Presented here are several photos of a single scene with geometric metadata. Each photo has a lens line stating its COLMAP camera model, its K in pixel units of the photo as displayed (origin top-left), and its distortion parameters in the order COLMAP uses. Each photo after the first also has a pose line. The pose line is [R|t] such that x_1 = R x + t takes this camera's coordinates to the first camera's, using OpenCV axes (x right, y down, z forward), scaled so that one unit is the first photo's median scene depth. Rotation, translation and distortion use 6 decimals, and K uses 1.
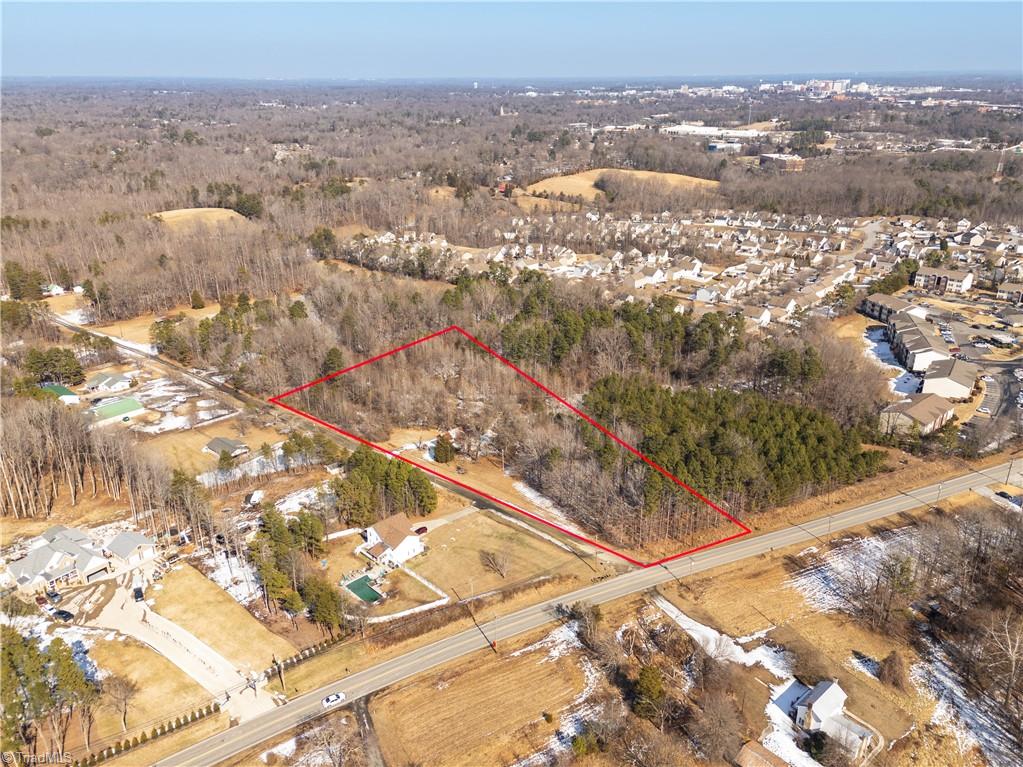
lens RADIAL K [[743.4, 0, 510.5], [0, 743.4, 381.6], [0, 0, 1]] dist [0.082932, -0.052126]
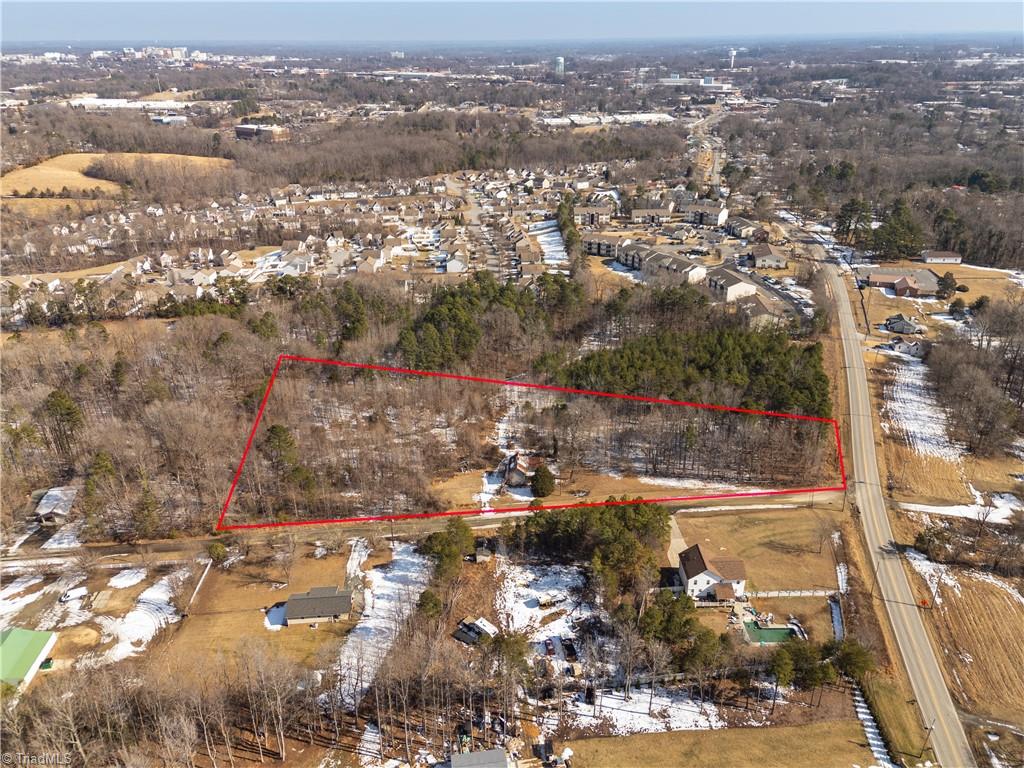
lens RADIAL K [[744.1, 0, 511.0], [0, 744.1, 382.1], [0, 0, 1]] dist [0.082932, -0.052126]
pose [[0.698152, -0.298592, 0.650712, -0.729230], [0.275454, 0.950944, 0.140823, -0.167768], [-0.660839, 0.080926, 0.746152, 0.432189]]
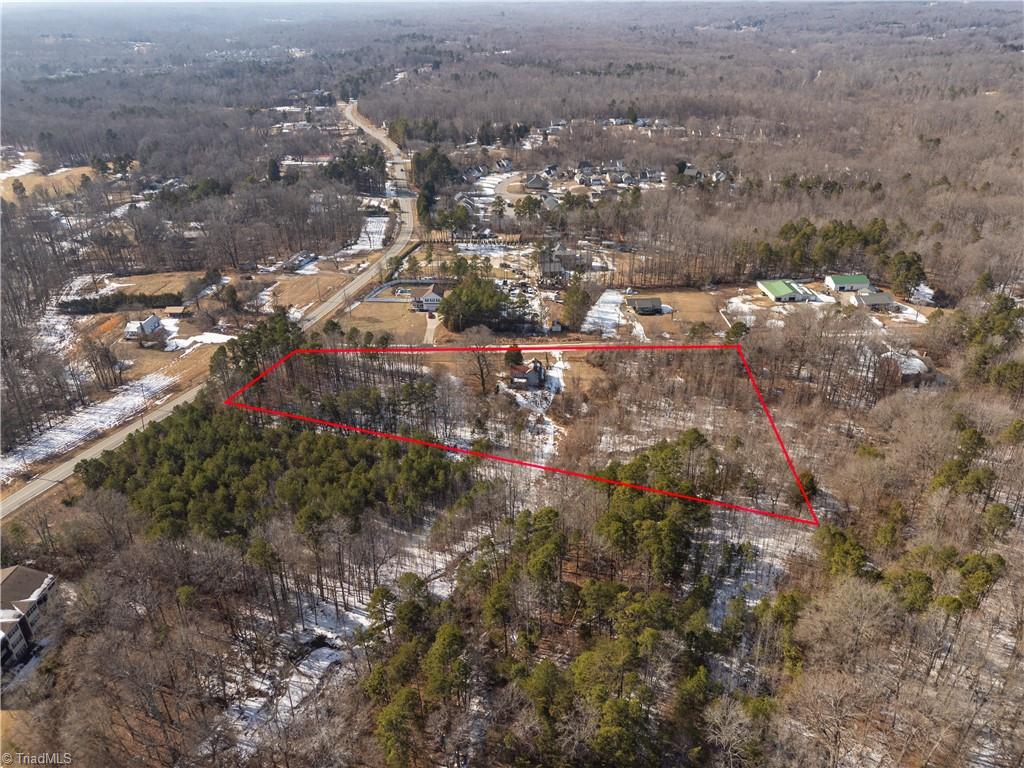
lens RADIAL K [[744.1, 0, 511.0], [0, 744.1, 382.1], [0, 0, 1]] dist [0.082932, -0.052126]
pose [[-0.727077, 0.331582, -0.601176, 0.637155], [-0.249082, 0.688583, 0.681037, -0.691818], [0.639779, 0.644908, -0.418062, 1.673014]]
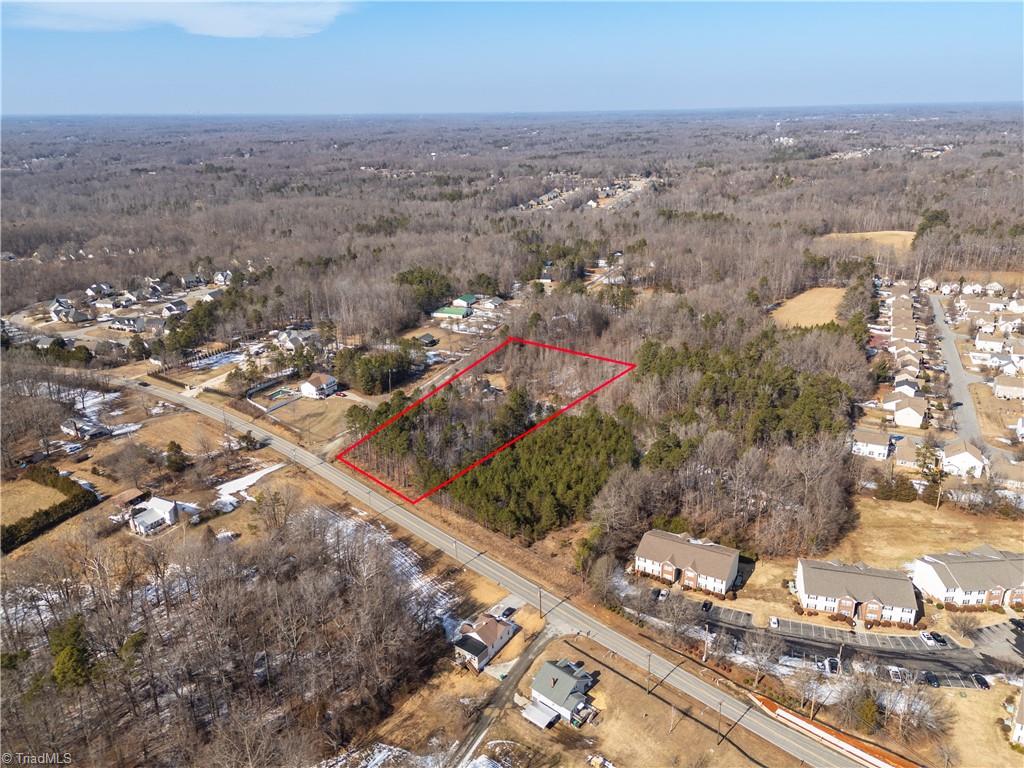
lens RADIAL K [[744.1, 0, 511.0], [0, 744.1, 382.1], [0, 0, 1]] dist [0.082932, -0.052126]
pose [[0.348710, 0.325685, -0.878823, 1.288299], [-0.350518, 0.914954, 0.199992, -0.246678], [0.869217, 0.238304, 0.433212, 0.585515]]
